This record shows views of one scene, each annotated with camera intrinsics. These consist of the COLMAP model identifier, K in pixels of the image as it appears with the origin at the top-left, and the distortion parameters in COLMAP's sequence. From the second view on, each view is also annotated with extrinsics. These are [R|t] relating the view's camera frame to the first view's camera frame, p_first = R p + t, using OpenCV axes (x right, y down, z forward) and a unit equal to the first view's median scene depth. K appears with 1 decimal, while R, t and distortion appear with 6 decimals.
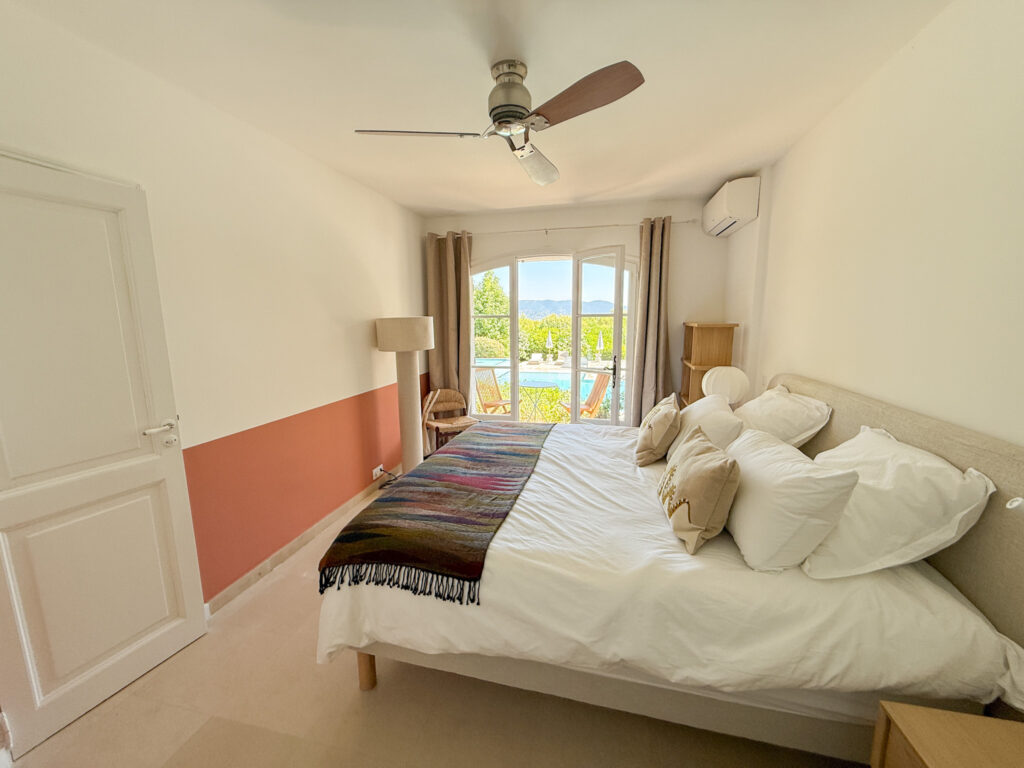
lens RADIAL K [[409.3, 0, 510.0], [0, 409.3, 379.2], [0, 0, 1]] dist [-0.005732, 0.000088]
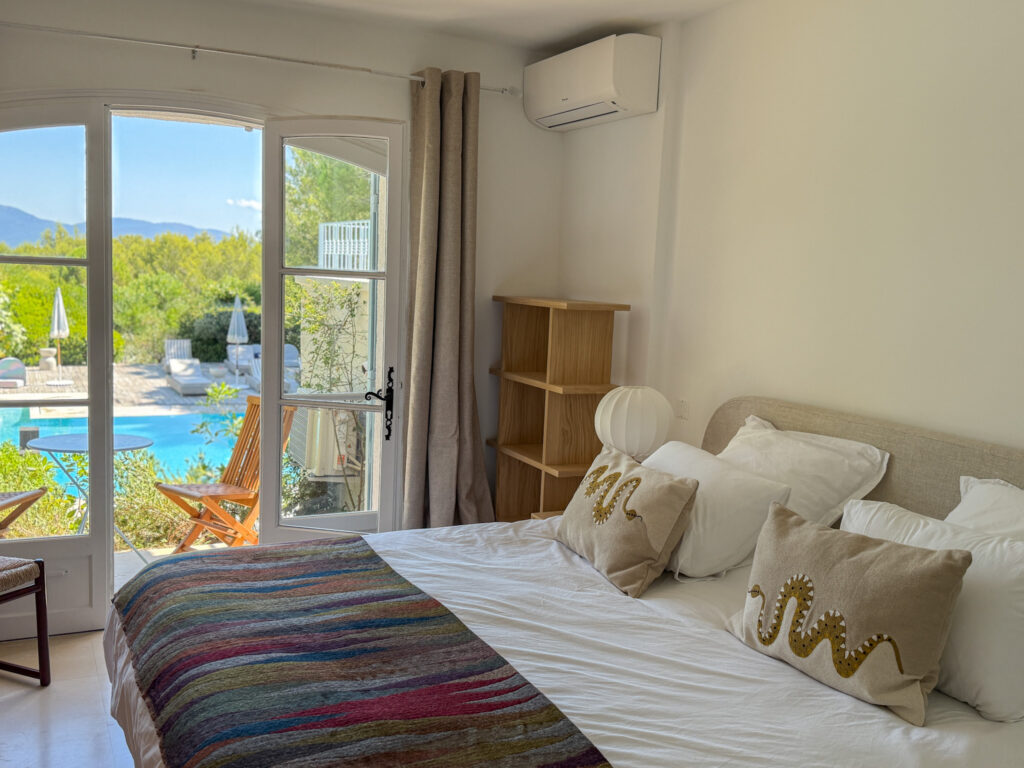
lens RADIAL K [[969.6, 0, 509.4], [0, 969.6, 392.2], [0, 0, 1]] dist [0.049377, 0.000000]
pose [[0.769876, -0.036883, 0.637126, -0.474910], [0.045979, 0.998940, 0.002269, -0.040117], [-0.636535, 0.027548, 0.770756, 0.156844]]
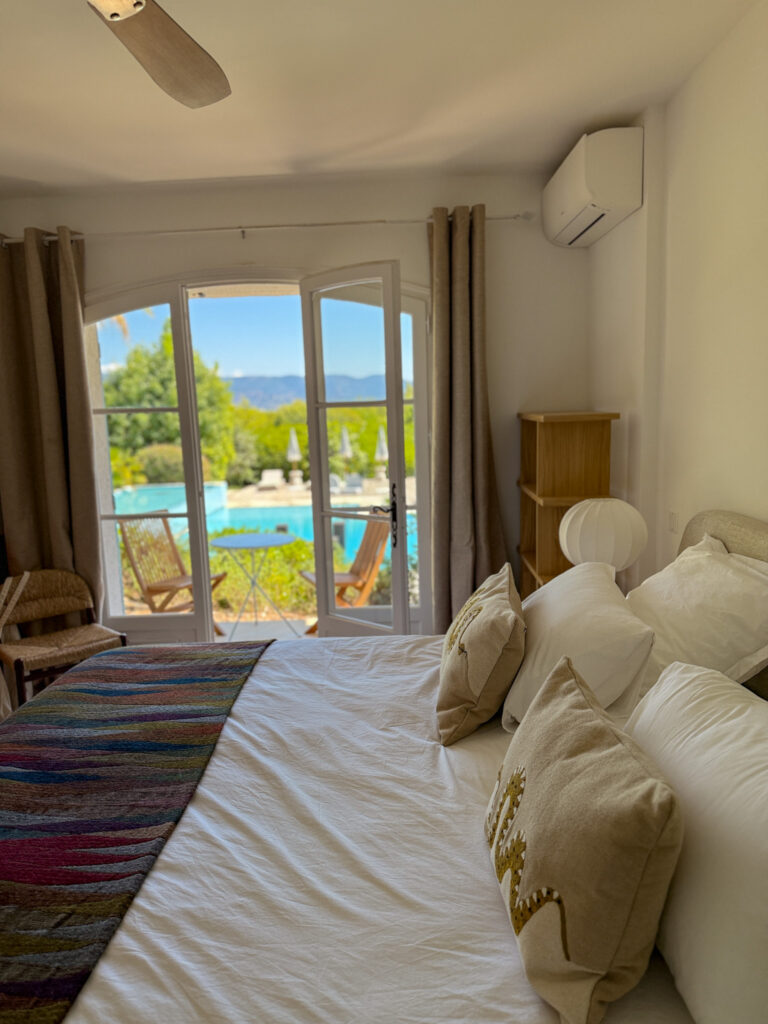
lens RADIAL K [[719.8, 0, 382.2], [0, 719.8, 510.7], [0, 0, 1]] dist [0.038849, -0.049389]
pose [[0.976649, -0.056566, 0.207259, 0.088876], [0.057170, 0.998360, 0.003078, -0.040978], [-0.207093, 0.008843, 0.978281, 0.212245]]
